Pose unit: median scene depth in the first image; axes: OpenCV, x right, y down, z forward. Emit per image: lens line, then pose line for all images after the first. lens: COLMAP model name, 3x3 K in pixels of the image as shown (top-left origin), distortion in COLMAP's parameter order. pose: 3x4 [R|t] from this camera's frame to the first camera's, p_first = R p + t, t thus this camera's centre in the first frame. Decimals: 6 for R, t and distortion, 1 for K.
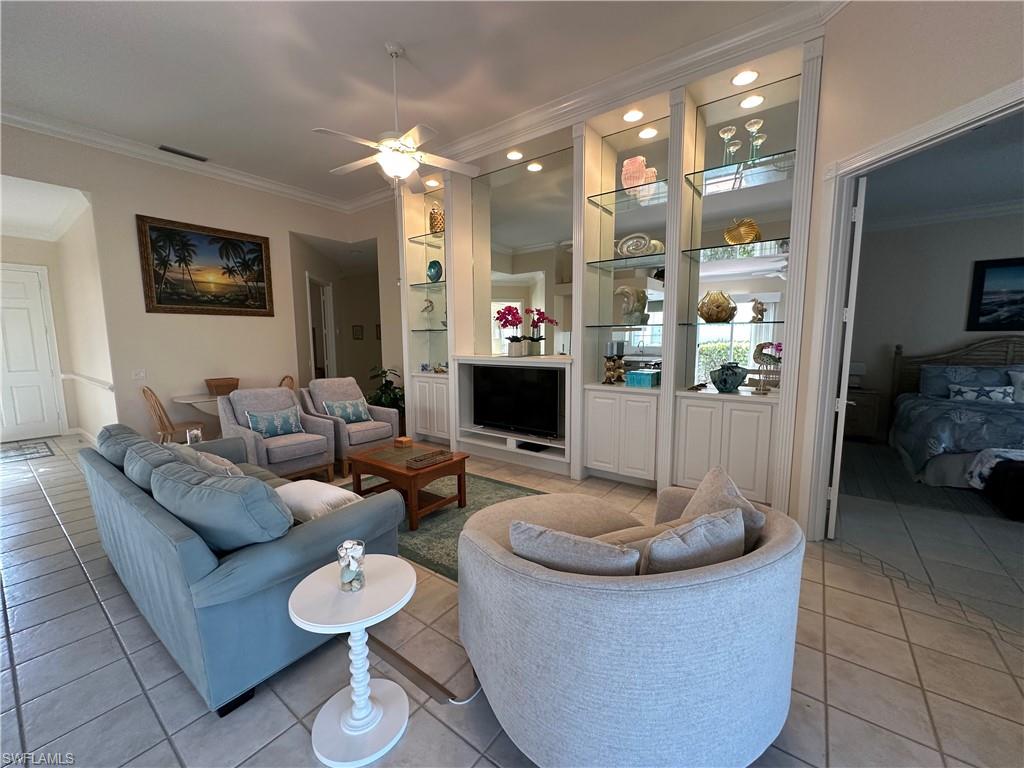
lens RADIAL K [[408.0, 0, 507.4], [0, 408.0, 381.3], [0, 0, 1]] dist [-0.000338, -0.000355]
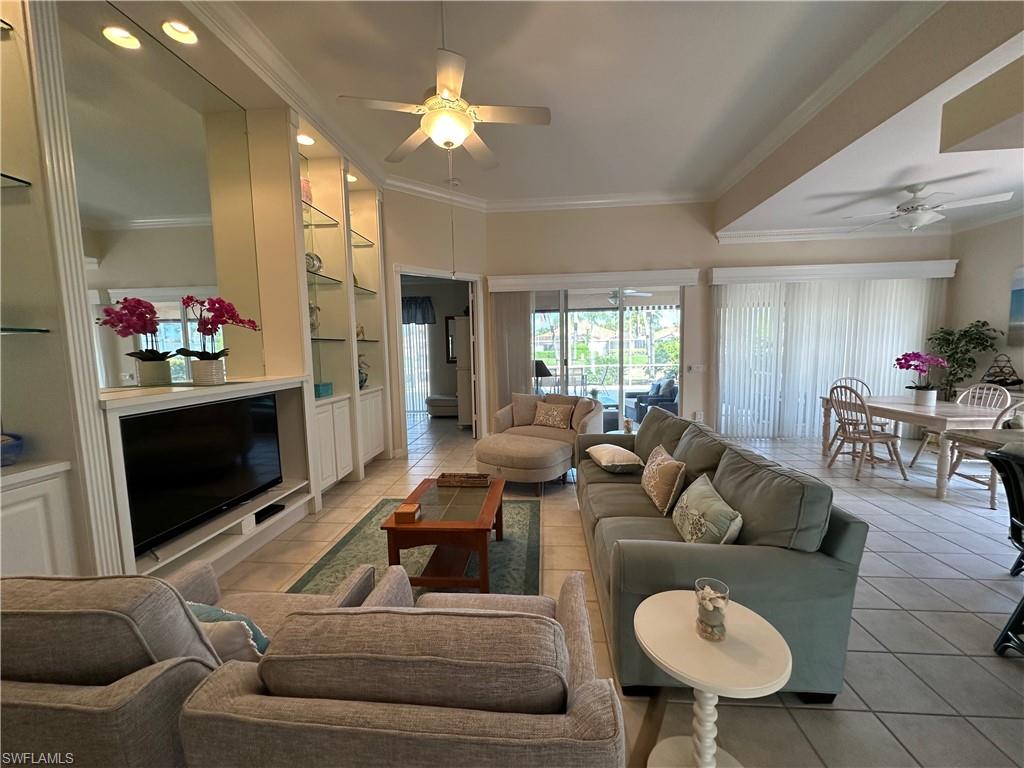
lens RADIAL K [[408.0, 0, 512.5], [0, 408.0, 386.4], [0, 0, 1]] dist [-0.000338, -0.000355]
pose [[-0.536629, -0.068349, 0.841045, -0.647241], [0.112703, 0.981978, 0.151713, -0.090658], [-0.836258, 0.176202, -0.519255, 0.877728]]
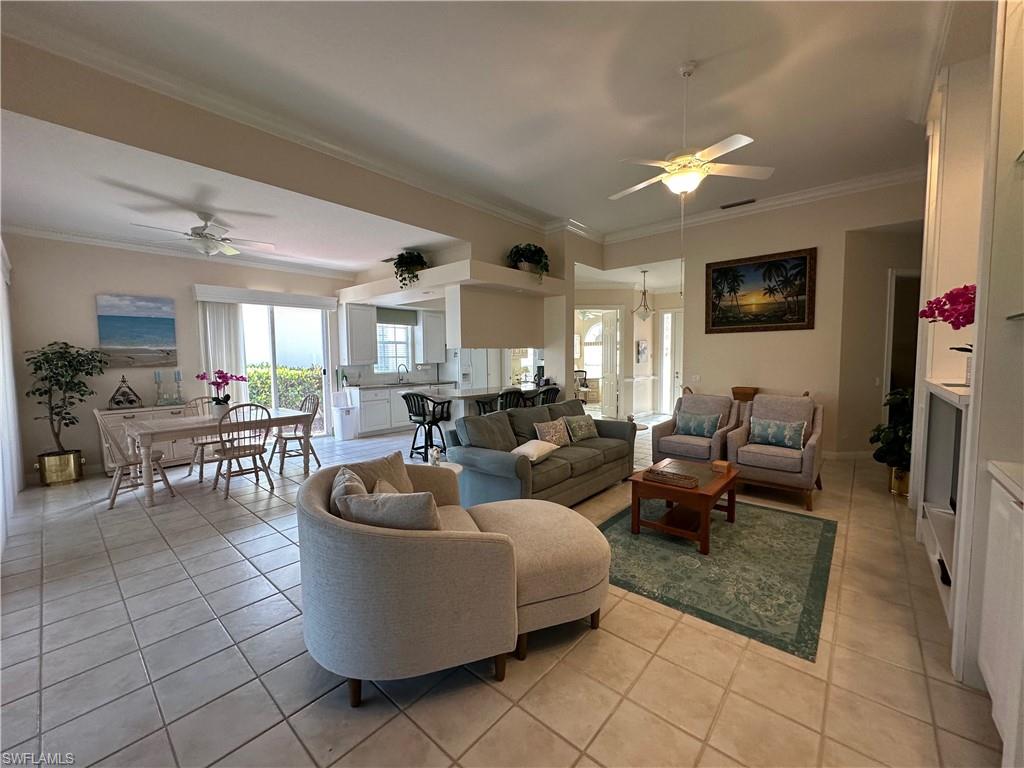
lens RADIAL K [[408.0, 0, 515.9], [0, 408.0, 379.3], [0, 0, 1]] dist [-0.000338, -0.000355]
pose [[-0.062928, 0.059015, -0.996272, 0.502011], [-0.097427, 0.993119, 0.064982, -0.042399], [0.993251, 0.101153, -0.056745, 0.441128]]
